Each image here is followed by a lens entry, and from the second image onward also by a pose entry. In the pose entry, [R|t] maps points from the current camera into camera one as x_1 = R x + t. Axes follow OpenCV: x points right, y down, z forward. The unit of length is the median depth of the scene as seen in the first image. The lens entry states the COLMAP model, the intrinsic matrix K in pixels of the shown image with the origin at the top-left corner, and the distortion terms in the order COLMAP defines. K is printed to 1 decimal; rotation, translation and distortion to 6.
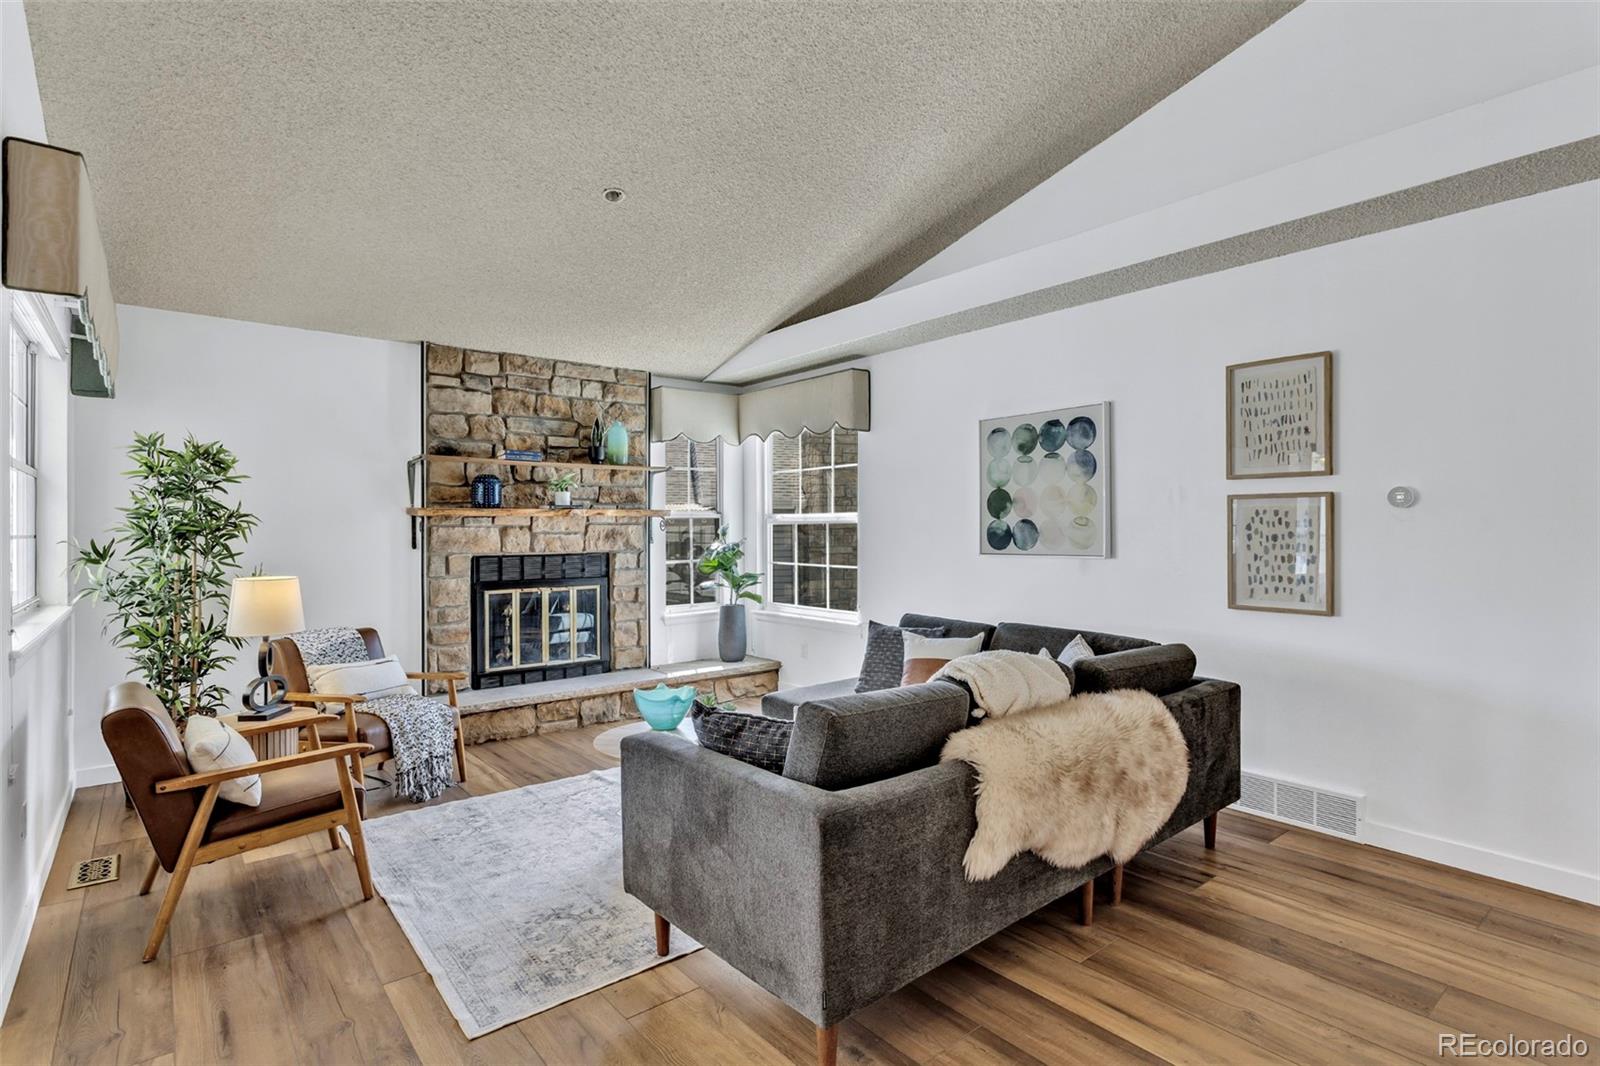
lens RADIAL K [[790.8, 0, 800.0], [0, 790.8, 526.3], [0, 0, 1]] dist [-0.004227, 0.000549]
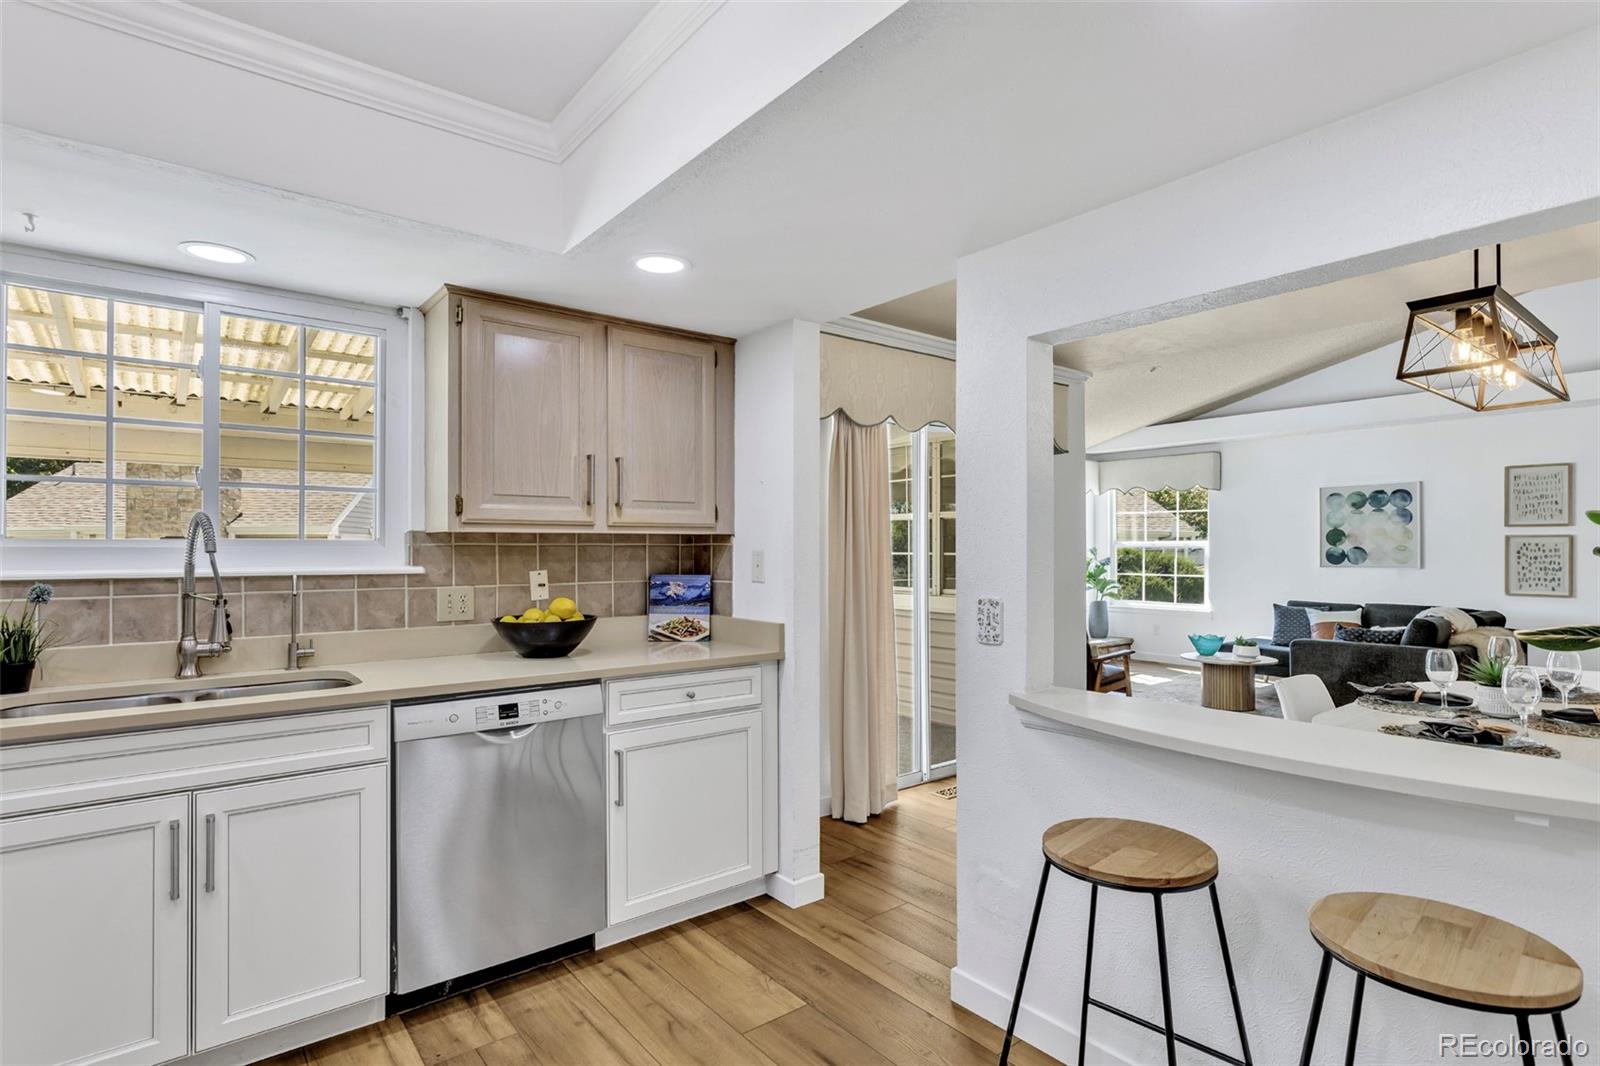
lens RADIAL K [[798.6, 0, 784.0], [0, 798.6, 548.7], [0, 0, 1]] dist [0.002943, 0.000905]
pose [[0.999673, 0.004491, -0.025167, -0.796403], [-0.004415, 0.999985, 0.003094, -0.003815], [0.025180, -0.002982, 0.999678, -0.672663]]
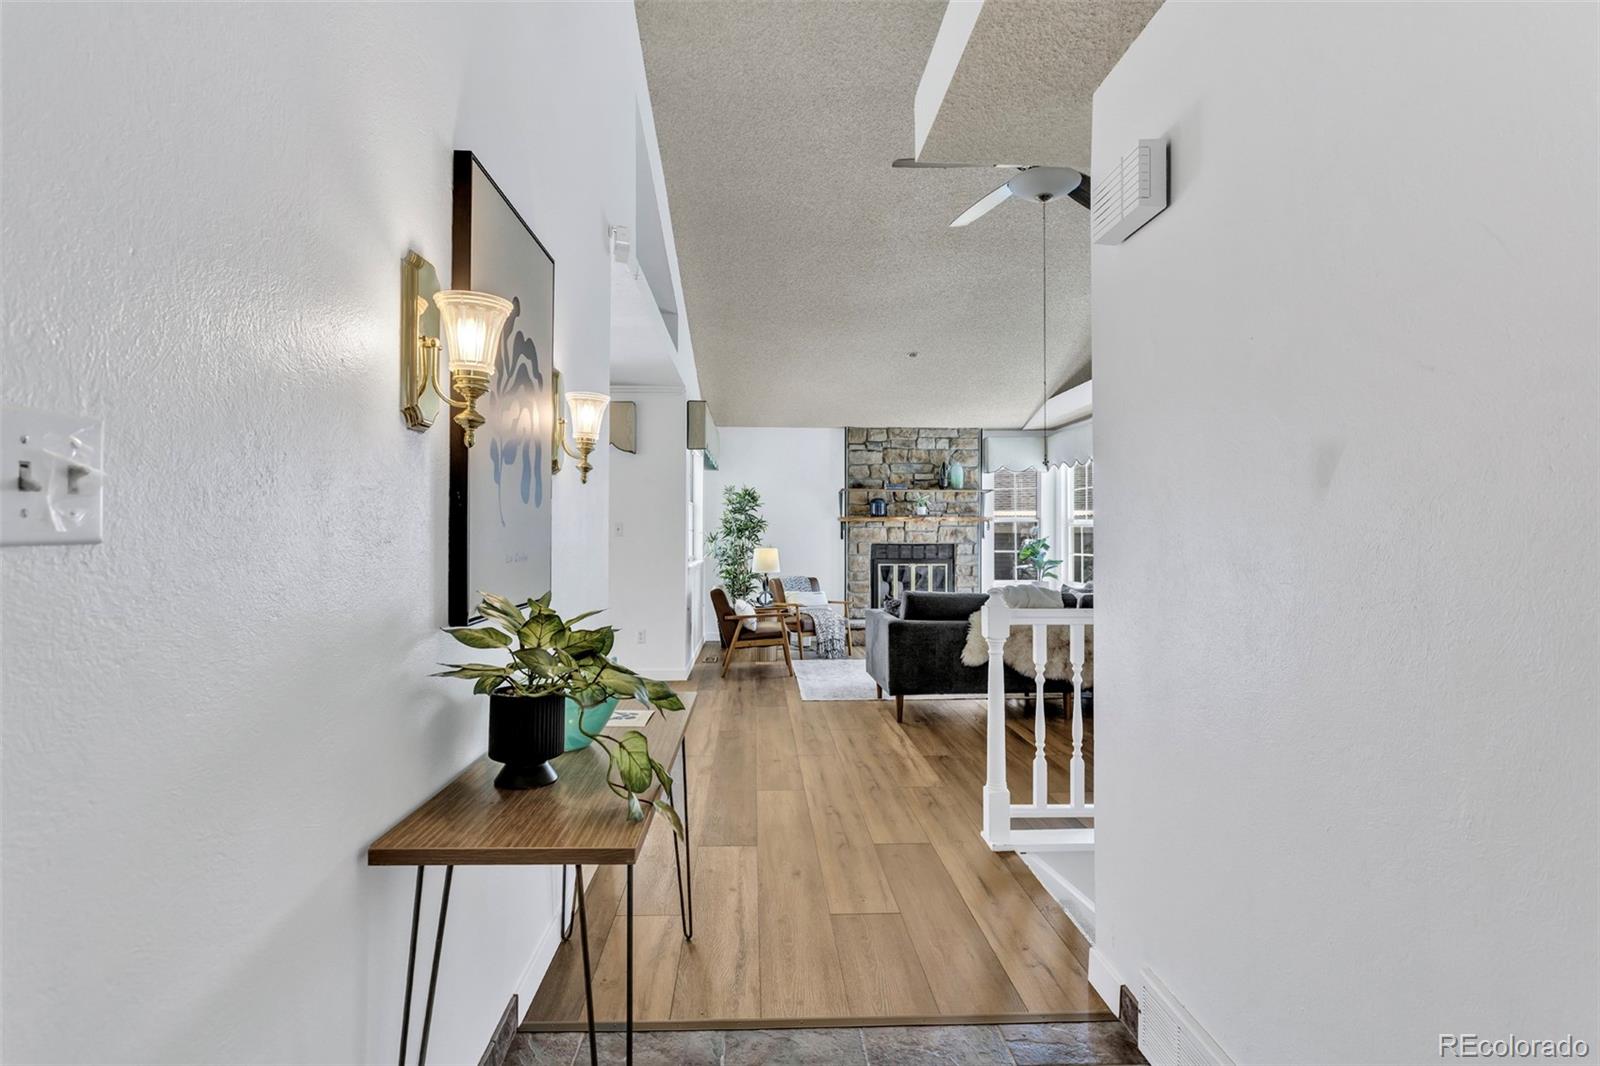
lens RADIAL K [[794.4, 0, 814.7], [0, 794.4, 529.8], [0, 0, 1]] dist [-0.001903, 0.000110]
pose [[0.819062, 0.003635, -0.573694, 0.520934], [-0.003718, 0.999993, 0.001028, 0.004874], [0.573693, 0.001291, 0.819069, -0.554535]]
